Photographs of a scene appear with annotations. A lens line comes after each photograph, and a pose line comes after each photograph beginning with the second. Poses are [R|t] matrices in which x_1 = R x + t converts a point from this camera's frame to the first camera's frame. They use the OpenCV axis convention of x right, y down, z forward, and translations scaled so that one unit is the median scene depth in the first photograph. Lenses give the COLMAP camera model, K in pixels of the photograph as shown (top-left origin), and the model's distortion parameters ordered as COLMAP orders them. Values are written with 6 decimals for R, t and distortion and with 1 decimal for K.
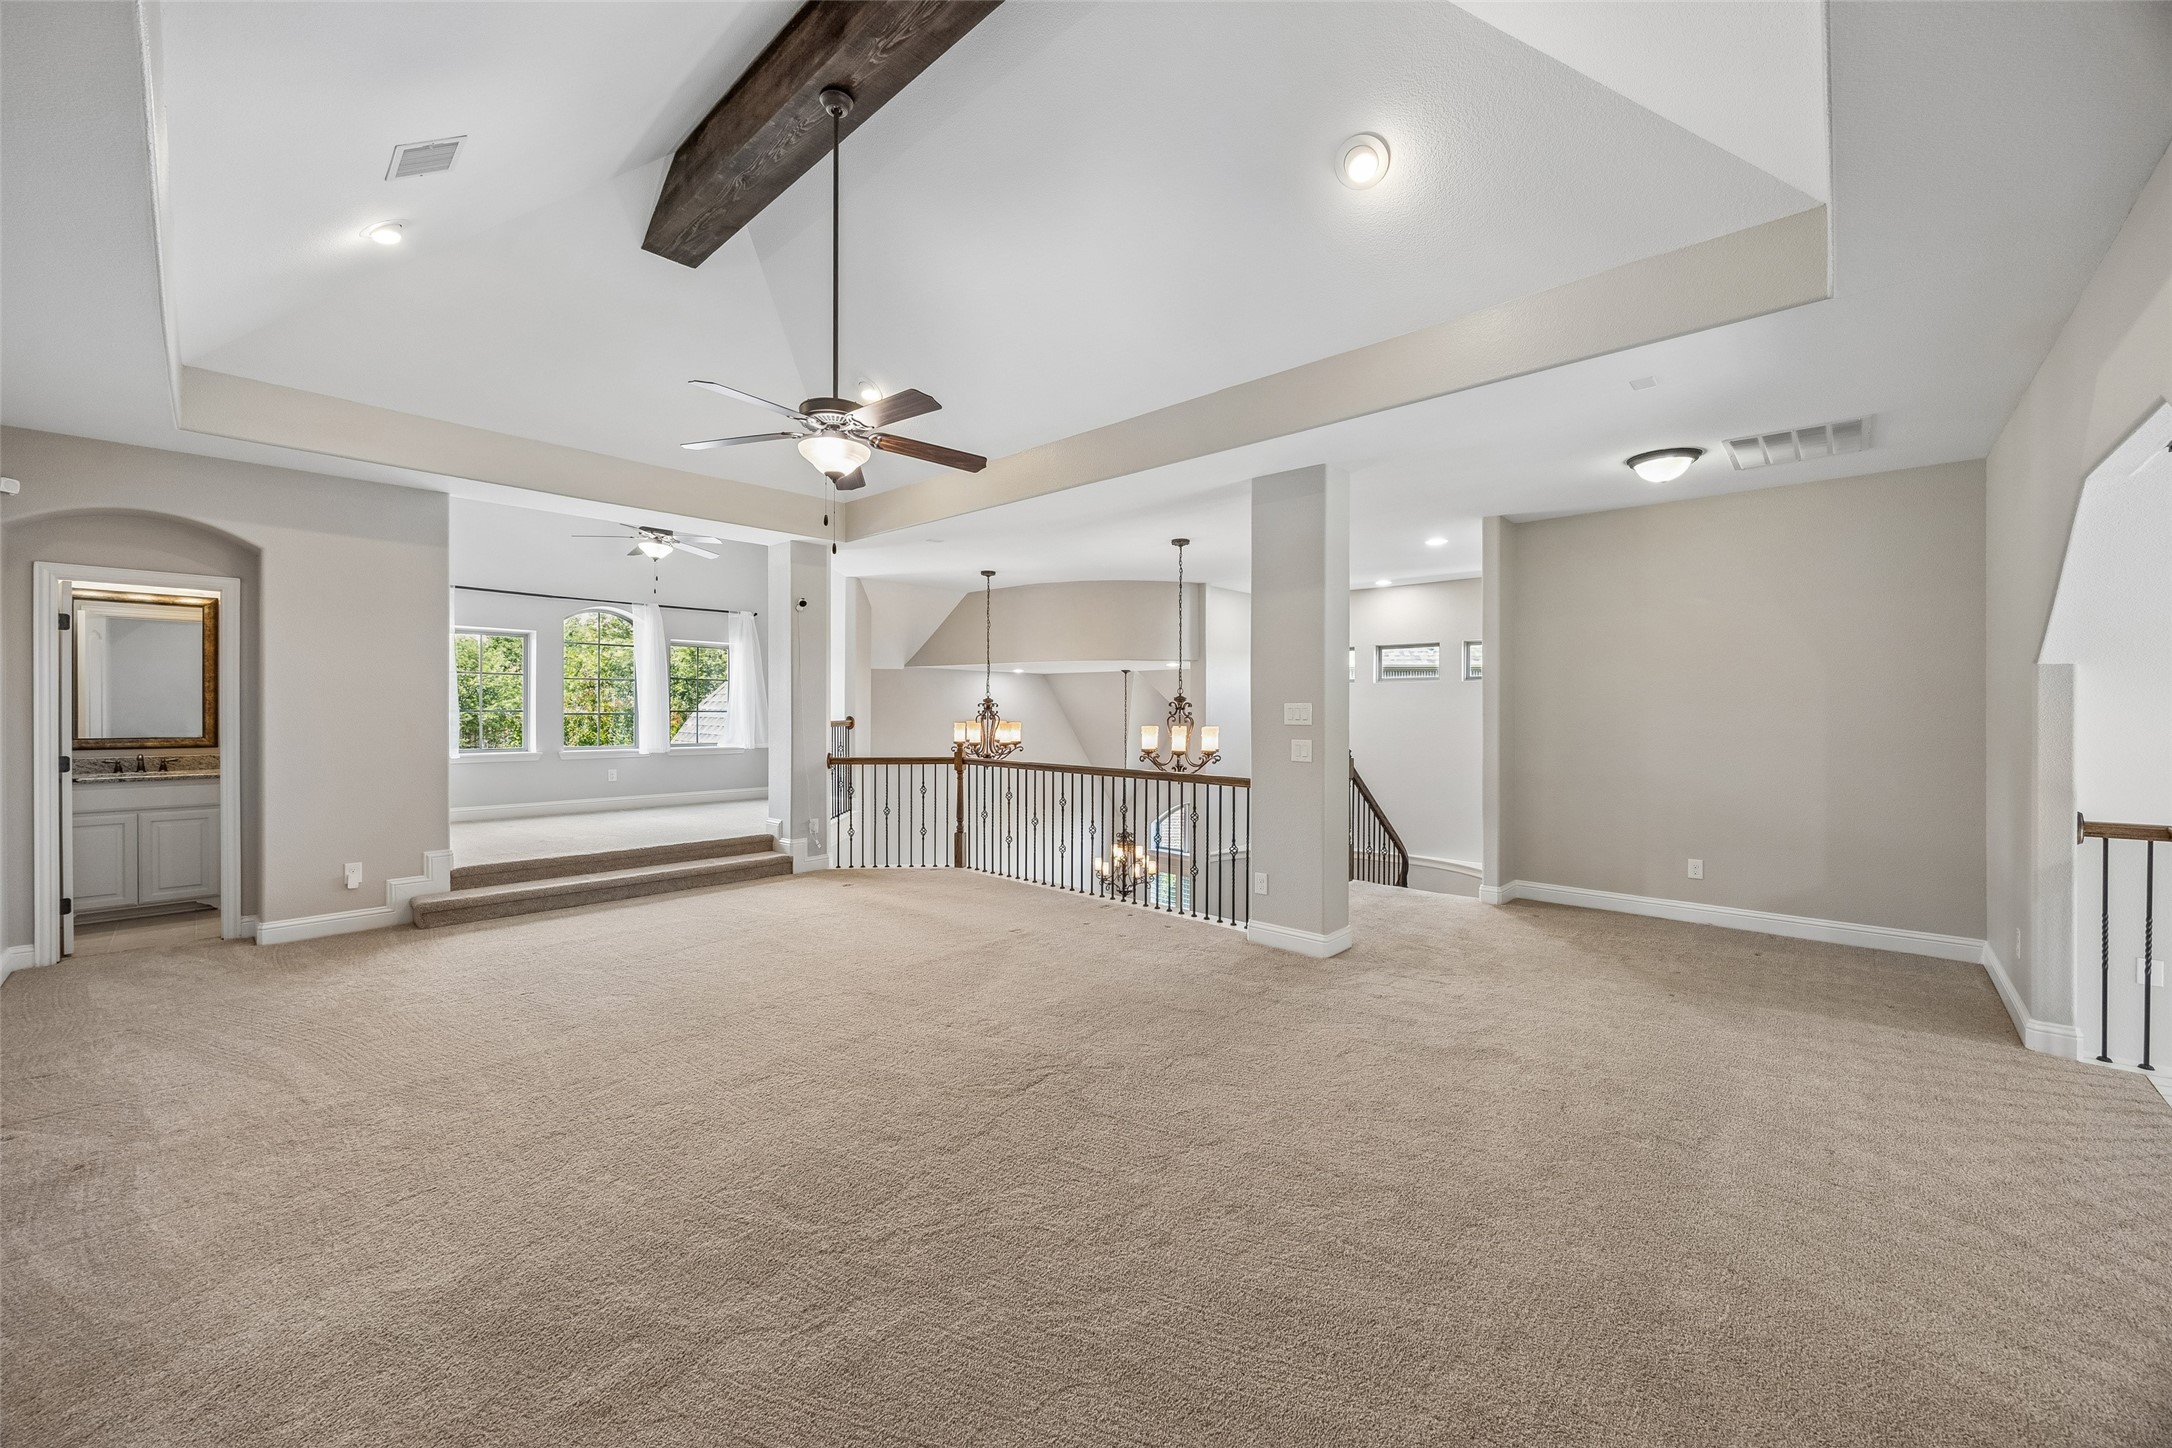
lens RADIAL K [[841.5, 0, 1089.5], [0, 841.5, 705.4], [0, 0, 1]] dist [0.005473, 0.000177]
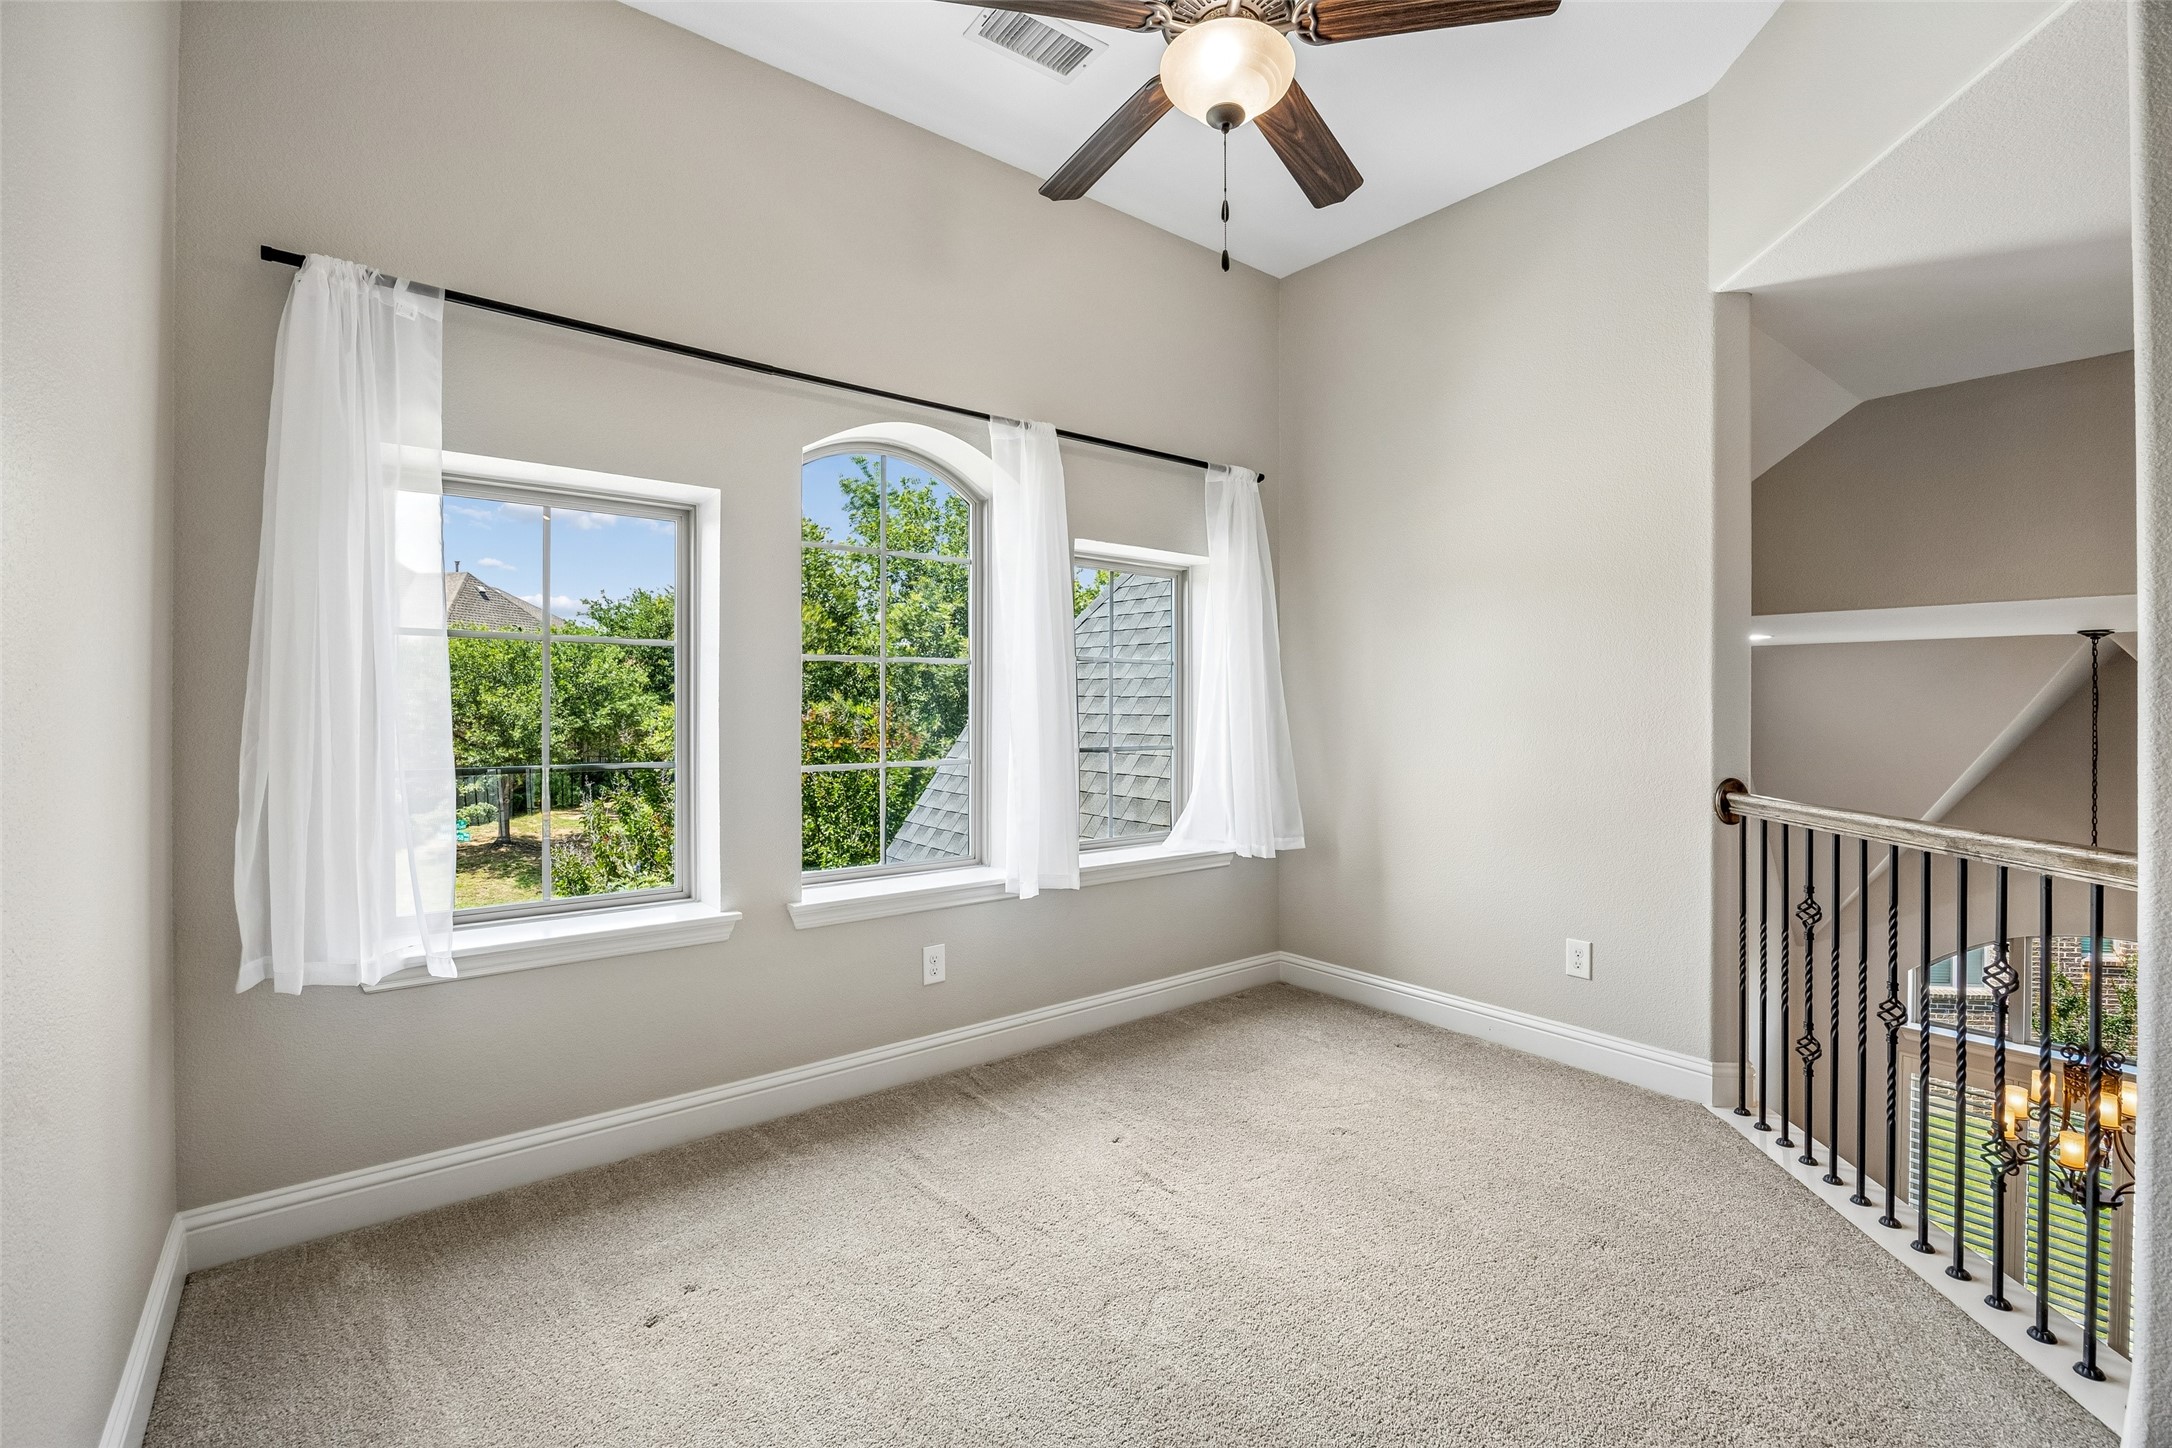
lens RADIAL K [[953.8, 0, 1089.5], [0, 953.8, 705.7], [0, 0, 1]] dist [-0.012379, -0.000033]
pose [[0.989258, -0.001319, -0.146172, -0.420597], [0.001756, 0.999994, 0.002861, -0.012903], [0.146167, -0.003087, 0.989255, 0.605946]]
